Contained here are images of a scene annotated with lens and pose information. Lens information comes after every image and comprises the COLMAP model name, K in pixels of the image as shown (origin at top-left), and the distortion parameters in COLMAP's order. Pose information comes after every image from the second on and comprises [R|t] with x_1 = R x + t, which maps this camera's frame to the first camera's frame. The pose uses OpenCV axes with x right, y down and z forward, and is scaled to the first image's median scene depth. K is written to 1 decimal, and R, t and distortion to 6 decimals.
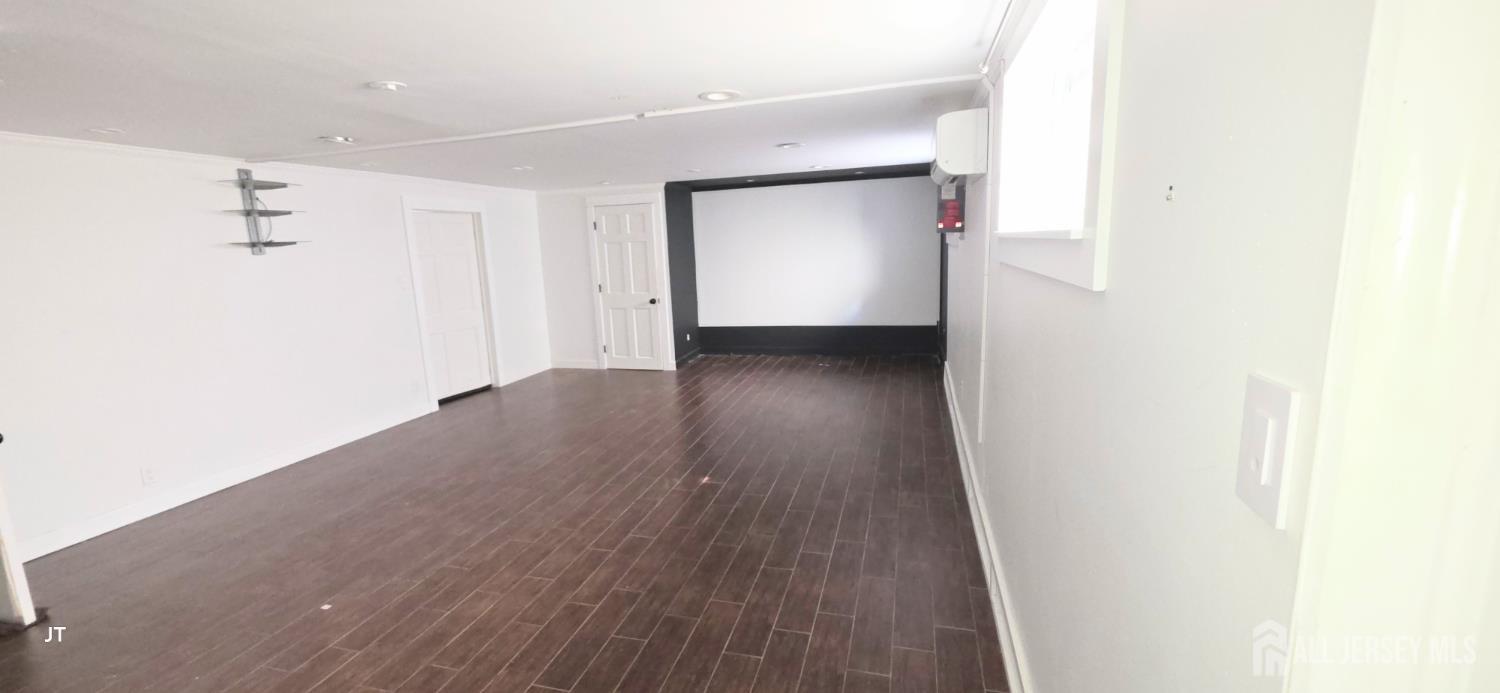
lens RADIAL K [[598.5, 0, 740.0], [0, 598.5, 349.3], [0, 0, 1]] dist [0.001797, -0.000101]
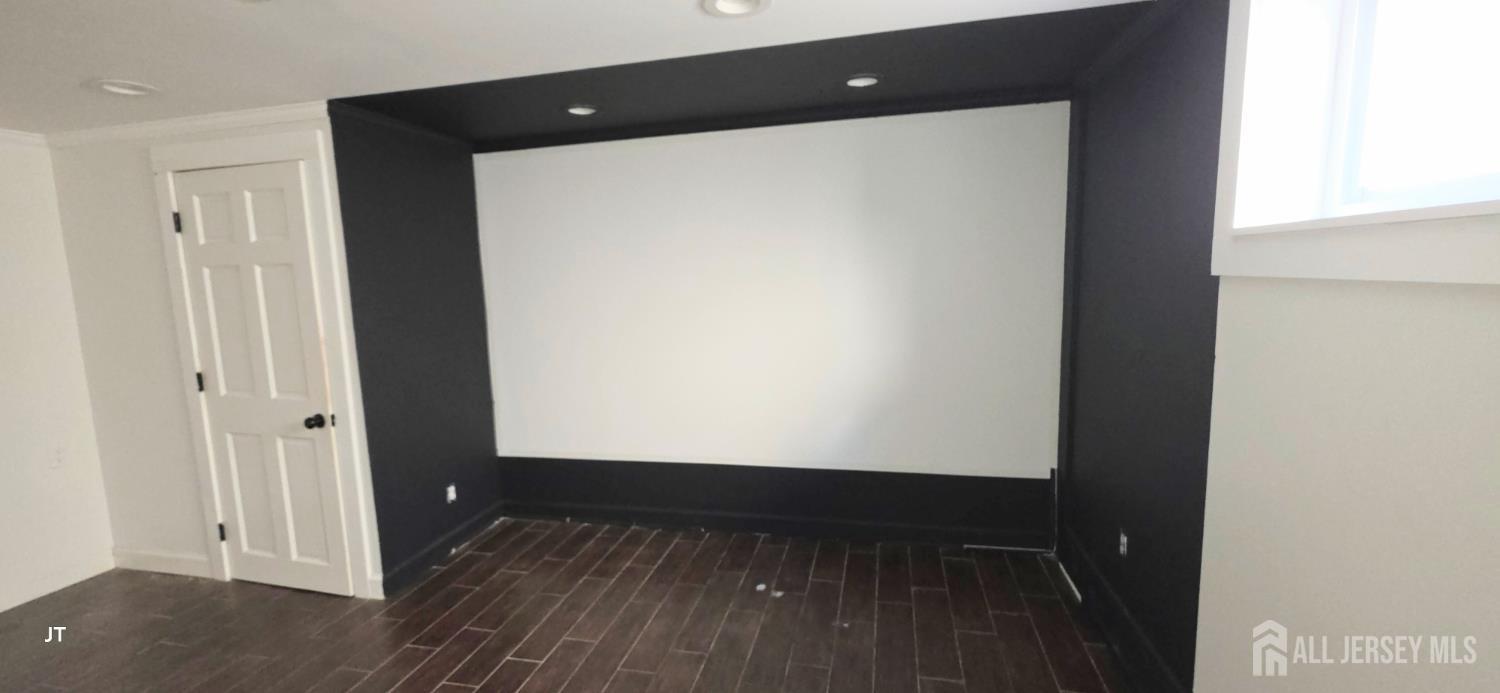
lens RADIAL K [[598.5, 0, 740.0], [0, 598.5, 349.3], [0, 0, 1]] dist [0.001797, -0.000101]
pose [[0.998621, 0.003060, 0.052413, 0.099003], [-0.000631, 0.998927, -0.046306, -0.106517], [-0.052499, 0.046209, 0.997551, 0.598003]]
